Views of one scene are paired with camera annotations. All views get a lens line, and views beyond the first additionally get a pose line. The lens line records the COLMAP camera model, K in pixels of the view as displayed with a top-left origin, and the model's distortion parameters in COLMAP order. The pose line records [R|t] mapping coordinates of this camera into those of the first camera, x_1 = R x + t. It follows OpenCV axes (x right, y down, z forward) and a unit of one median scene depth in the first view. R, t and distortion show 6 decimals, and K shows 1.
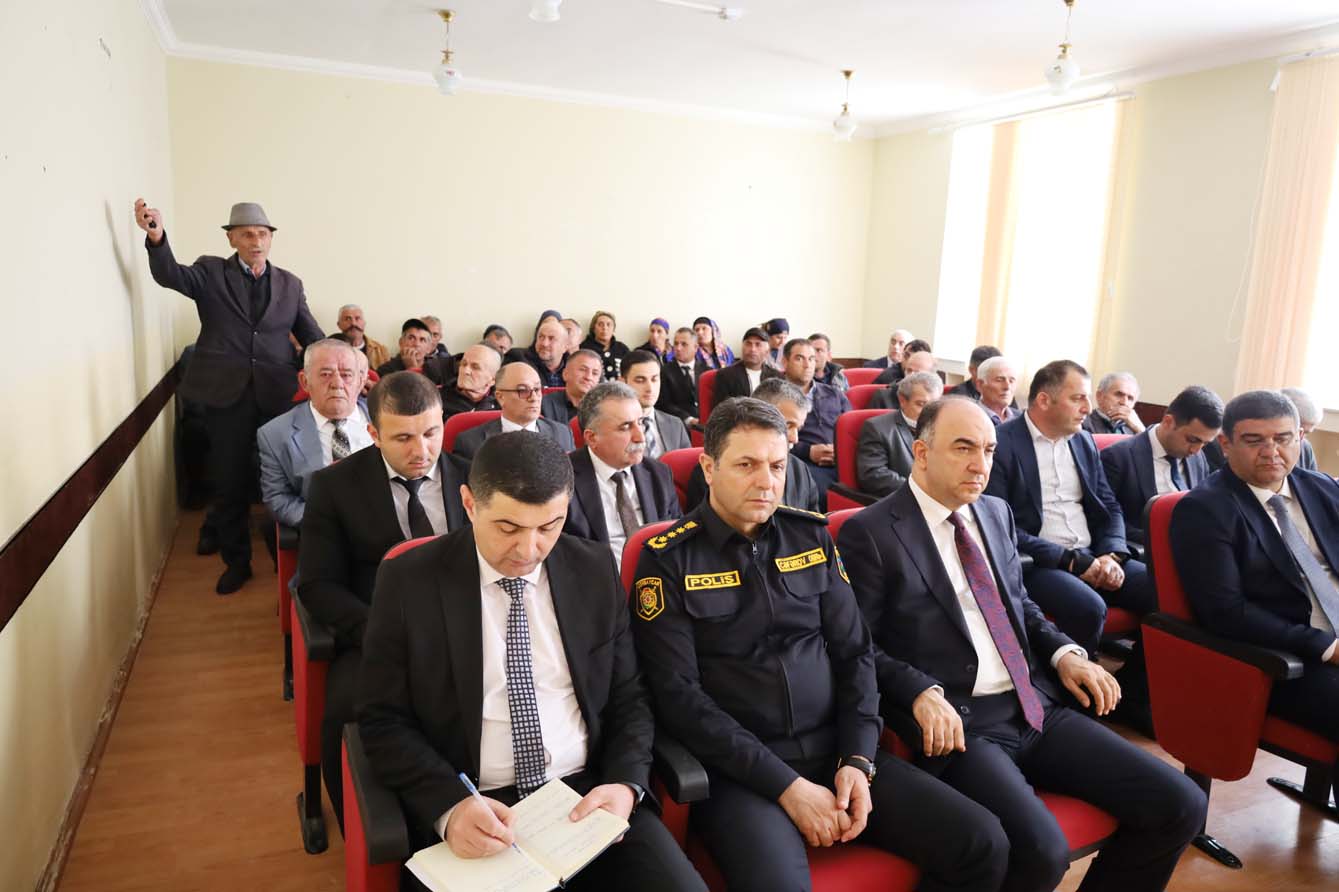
lens RADIAL K [[945.0, 0, 669.5], [0, 945.0, 446.0], [0, 0, 1]] dist [-0.001072, -0.000766]
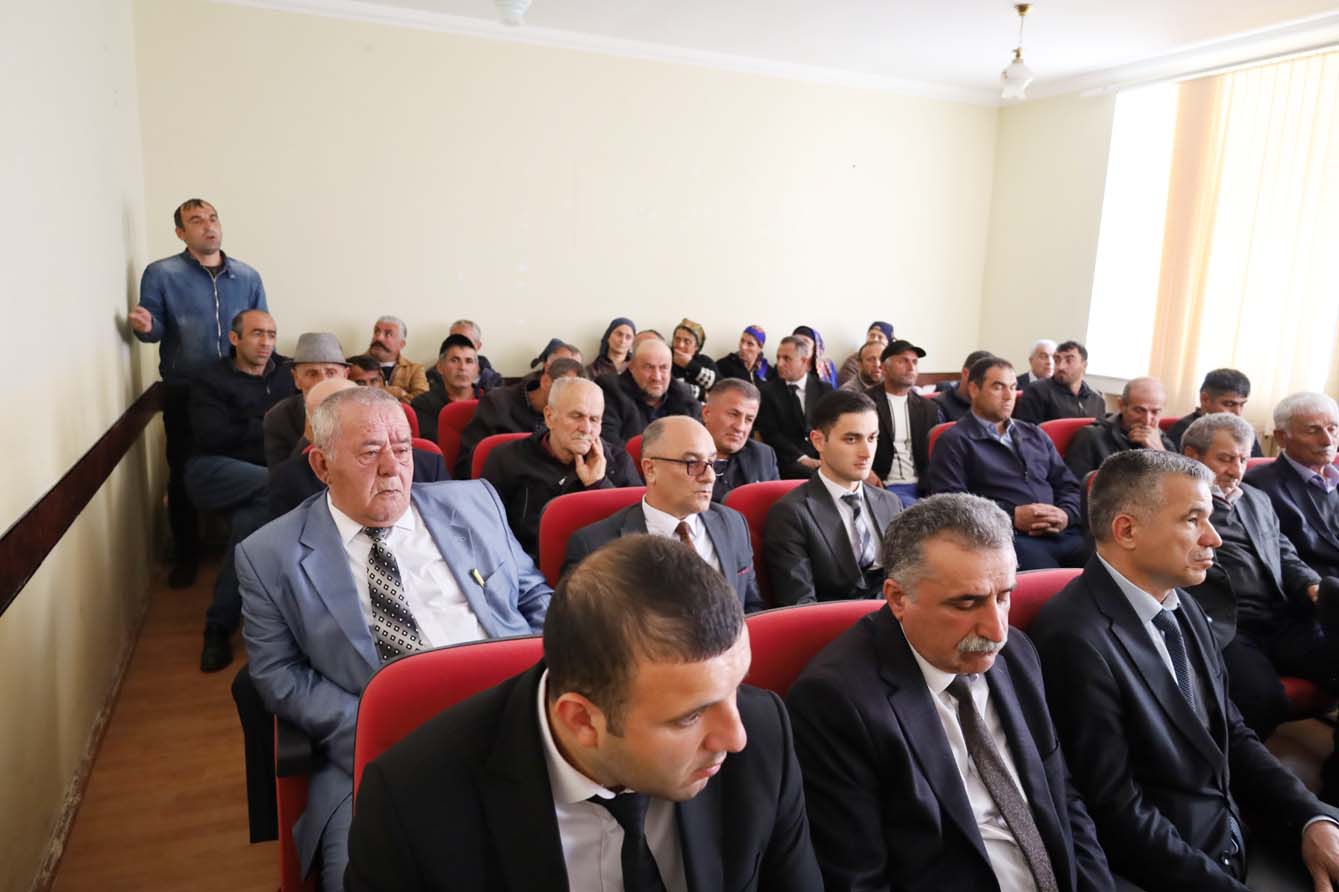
lens RADIAL K [[912.6, 0, 669.5], [0, 912.6, 446.0], [0, 0, 1]] dist [-0.052066, 0.053069]
pose [[0.999860, -0.008661, 0.014314, -0.131429], [0.008549, 0.999932, 0.007872, -0.057574], [-0.014381, -0.007749, 0.999867, 0.324288]]
